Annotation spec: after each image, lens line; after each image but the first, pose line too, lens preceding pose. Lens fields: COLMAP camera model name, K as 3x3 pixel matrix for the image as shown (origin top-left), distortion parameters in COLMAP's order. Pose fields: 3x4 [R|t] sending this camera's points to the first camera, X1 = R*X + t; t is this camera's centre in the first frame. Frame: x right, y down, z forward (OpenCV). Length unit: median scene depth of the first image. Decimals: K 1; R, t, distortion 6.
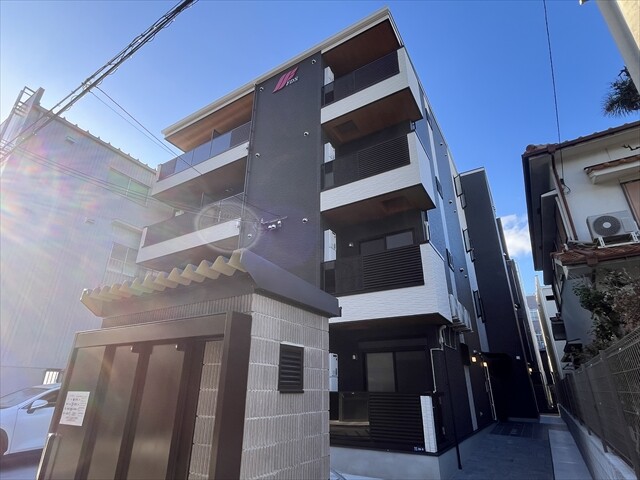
lens RADIAL K [[343.6, 0, 320.0], [0, 343.6, 240.0], [0, 0, 1]] dist [0.013352, -0.000127]
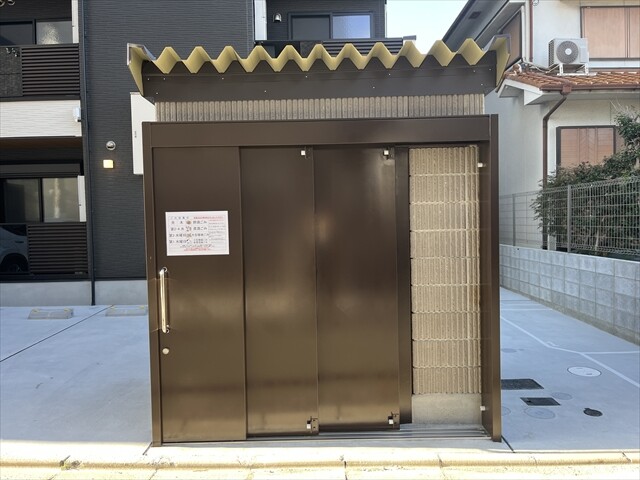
lens RADIAL K [[502.0, 0, 320.0], [0, 502.0, 240.0], [0, 0, 1]] dist [0.000643, -0.004193]
pose [[0.845942, -0.045327, 0.531344, -0.534415], [-0.183467, 0.910820, 0.369793, 0.045695], [-0.500721, -0.410308, 0.762185, 0.063549]]
